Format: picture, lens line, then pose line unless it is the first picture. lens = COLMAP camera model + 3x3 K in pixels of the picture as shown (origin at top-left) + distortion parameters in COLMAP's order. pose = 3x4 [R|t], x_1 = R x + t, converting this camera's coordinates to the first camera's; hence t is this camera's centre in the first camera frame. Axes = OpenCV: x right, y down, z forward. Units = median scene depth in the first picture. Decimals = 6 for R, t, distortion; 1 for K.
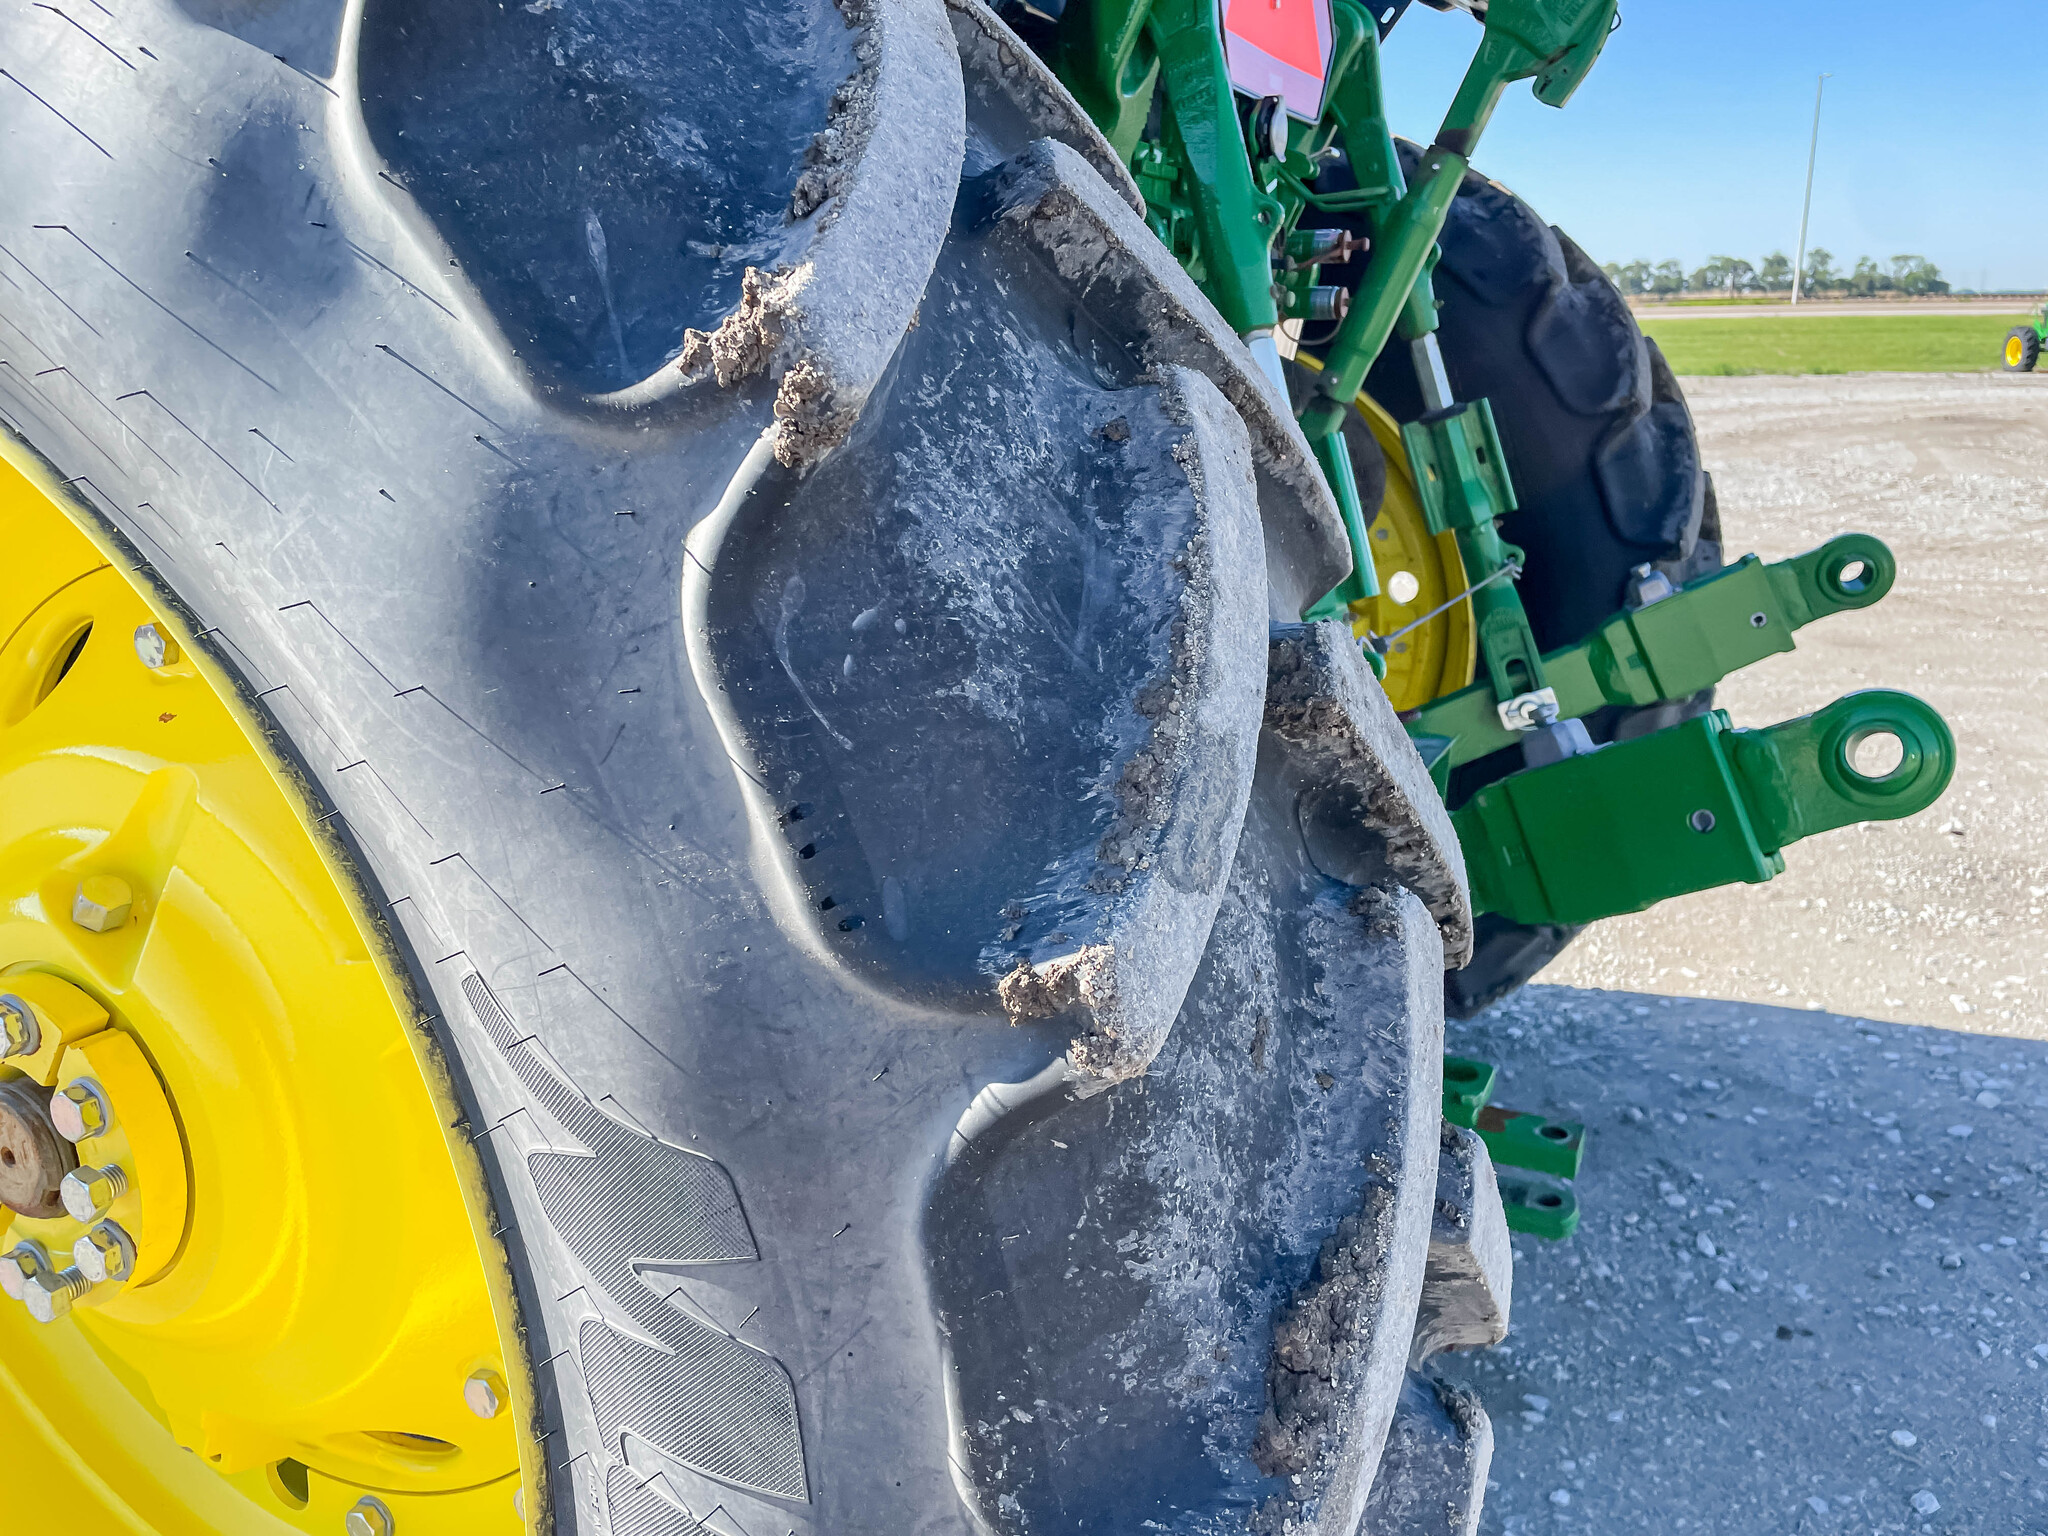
lens RADIAL K [[1545.7, 0, 1011.0], [0, 1545.7, 757.1], [0, 0, 1]] dist [0.101534, -0.133878]
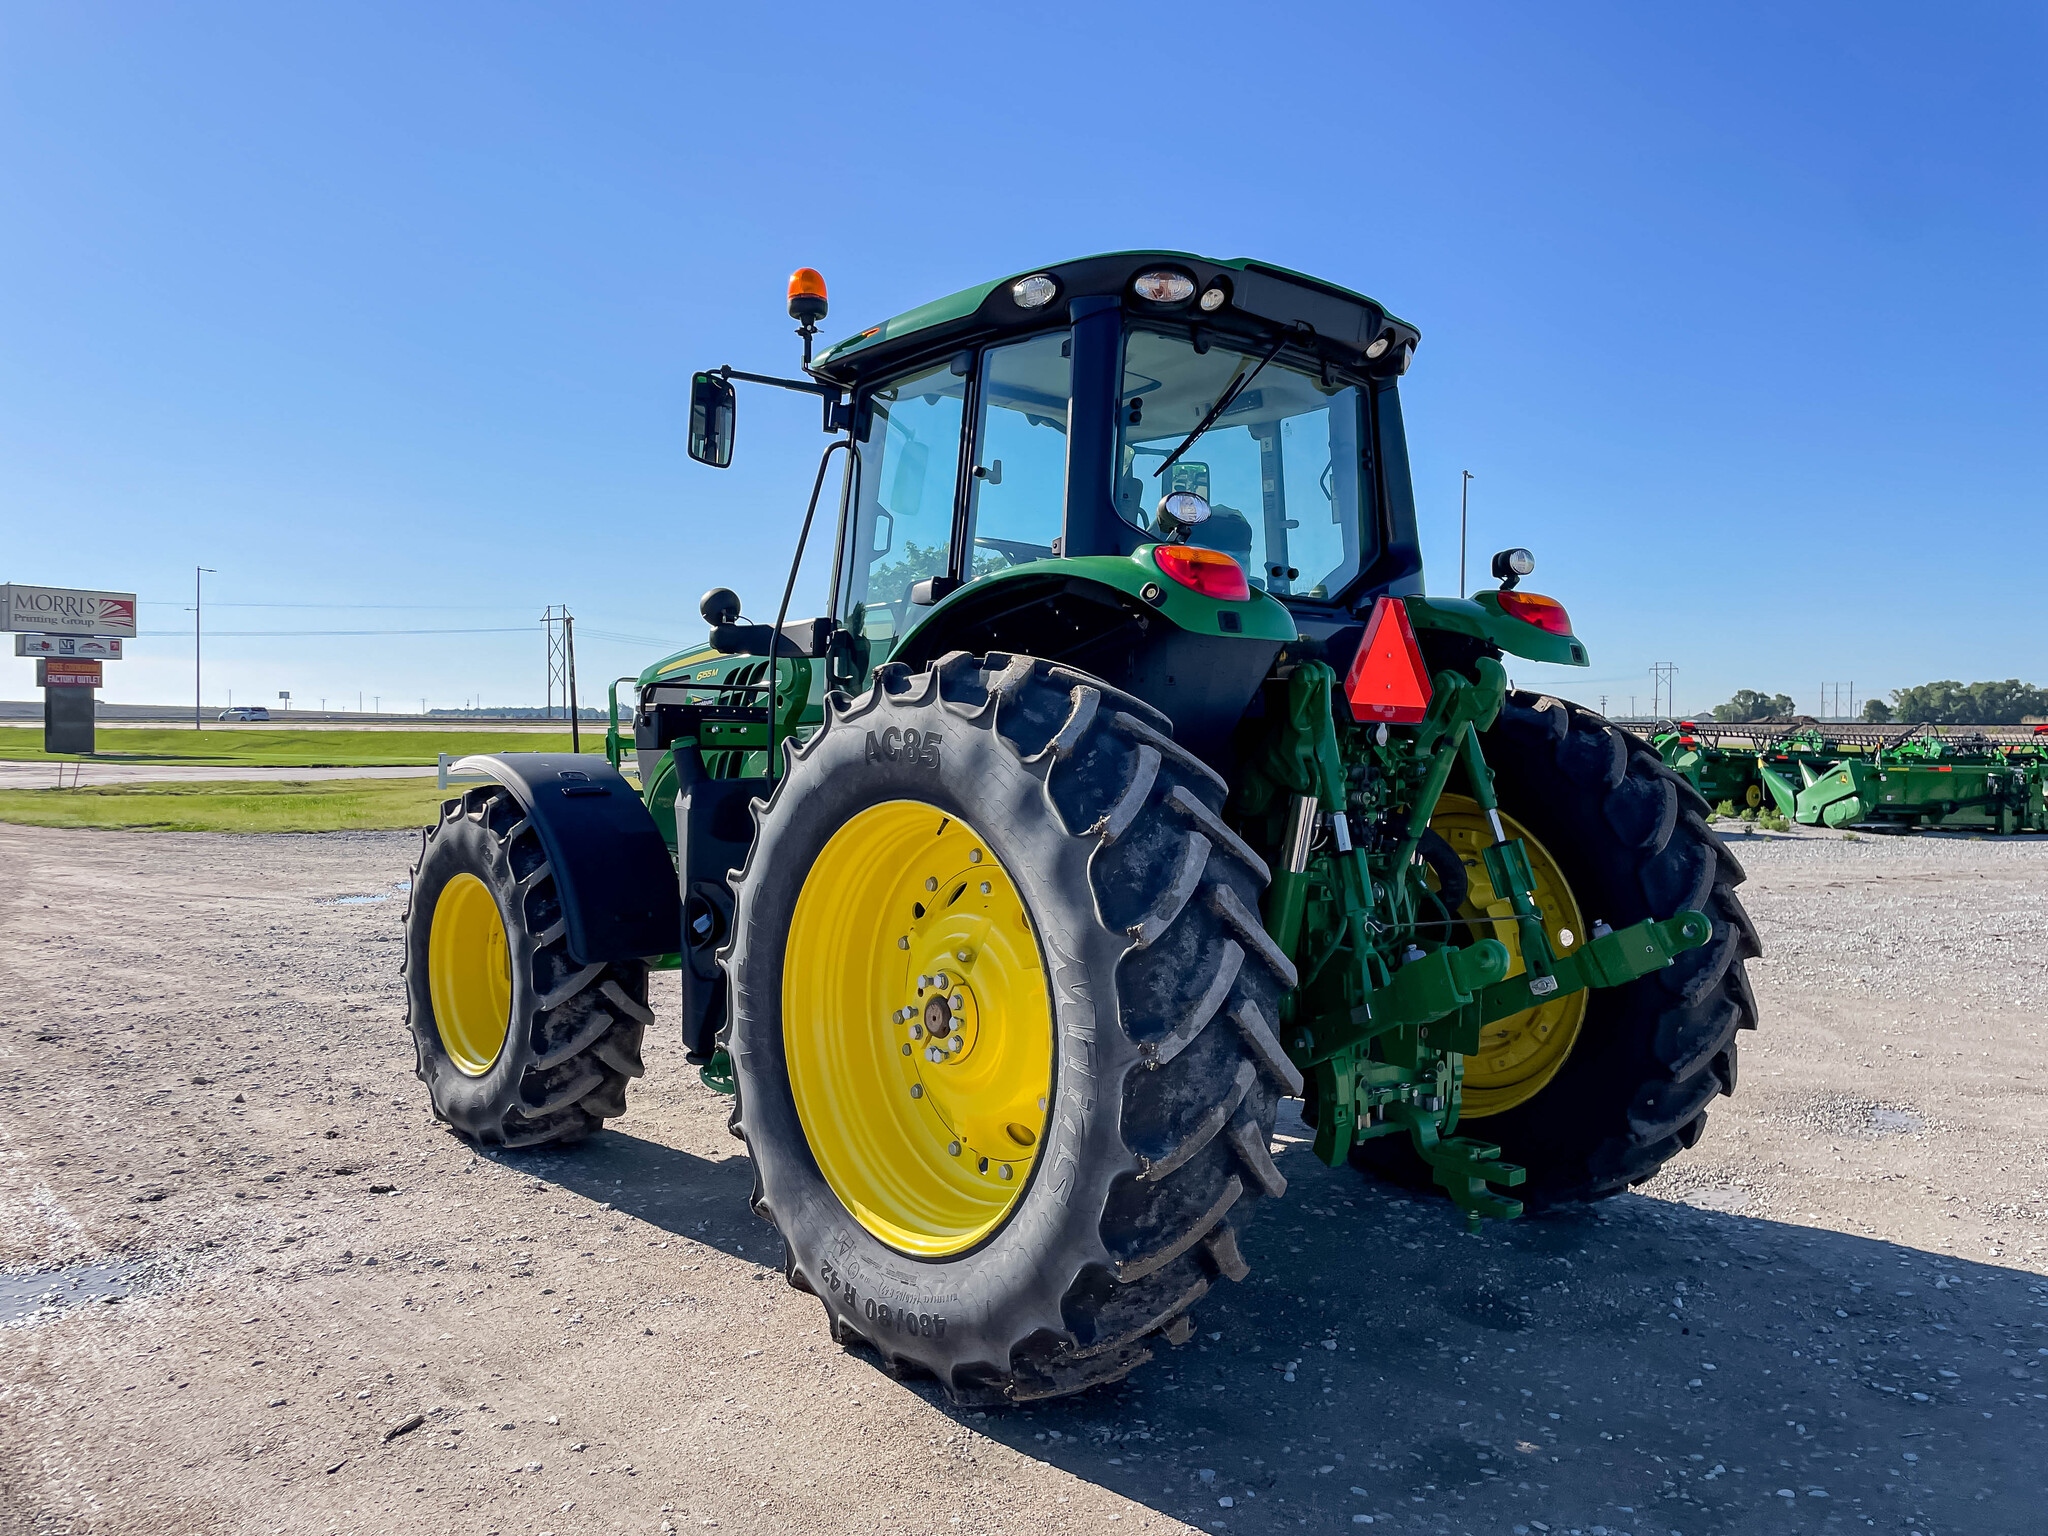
lens RADIAL K [[1554.9, 0, 1021.5], [0, 1554.9, 755.6], [0, 0, 1]] dist [0.100908, -0.132668]
pose [[0.922823, 0.022592, -0.384561, 1.740291], [-0.116745, 0.967733, -0.223300, 0.801646], [0.367107, 0.250962, 0.895684, -4.310757]]
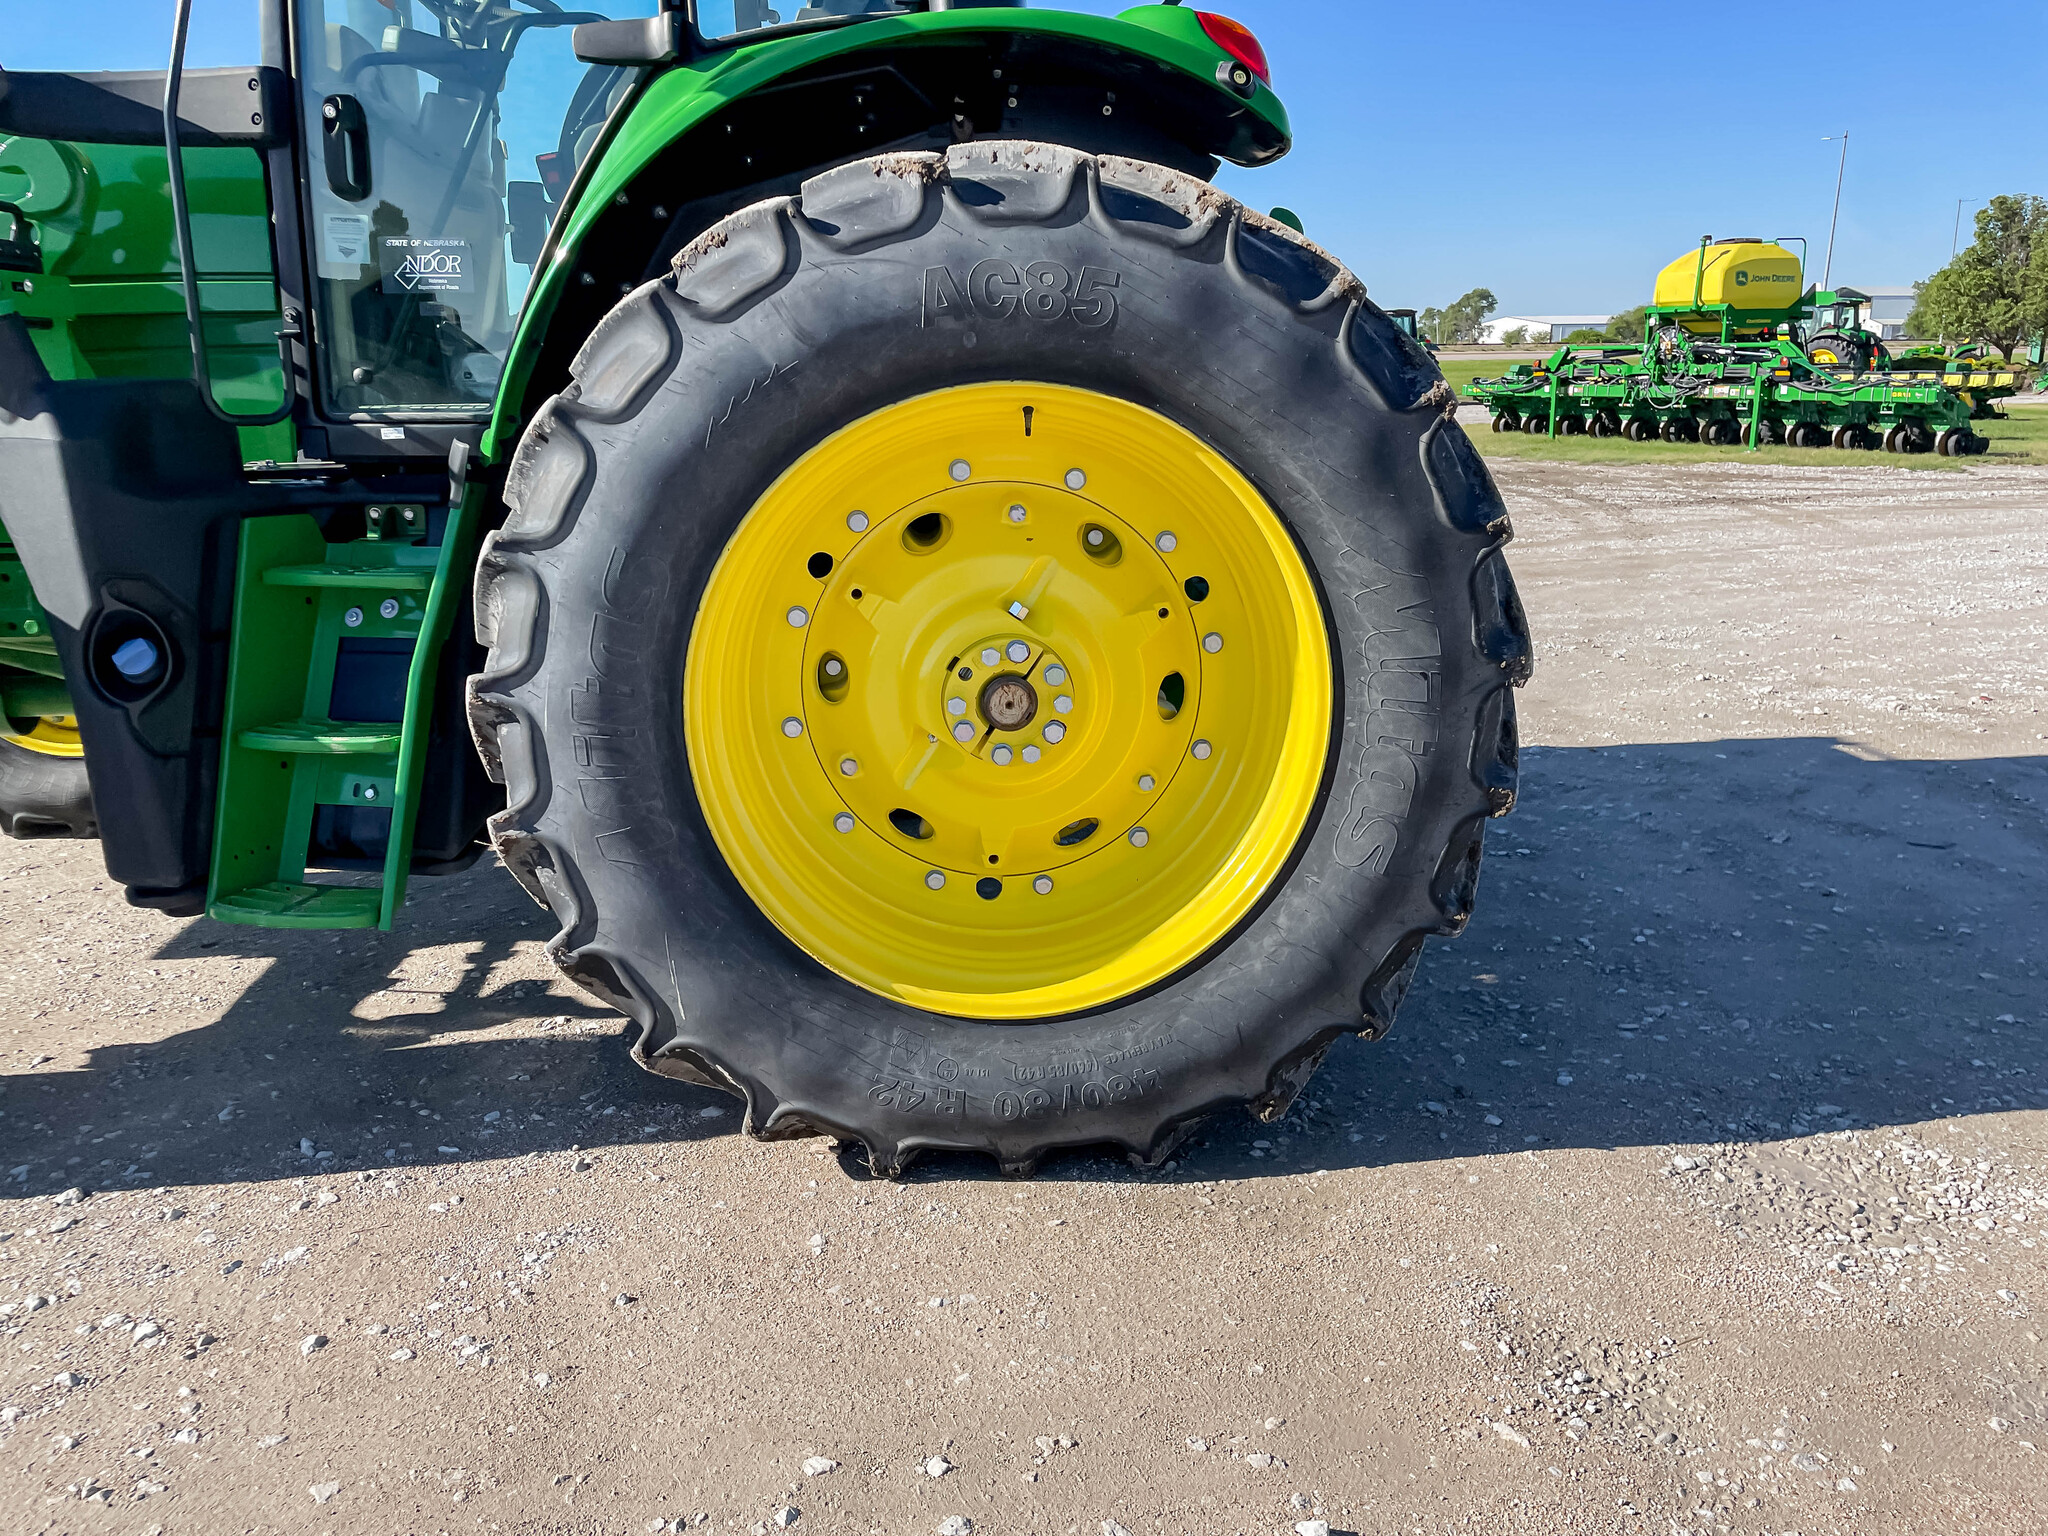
lens RADIAL K [[1564.9, 0, 986.6], [0, 1564.9, 780.1], [0, 0, 1]] dist [0.098297, -0.133521]
pose [[0.865104, -0.127186, 0.485200, -3.461250], [0.130462, 0.991081, 0.027182, 0.534467], [-0.484330, 0.039785, 0.873981, -2.280594]]
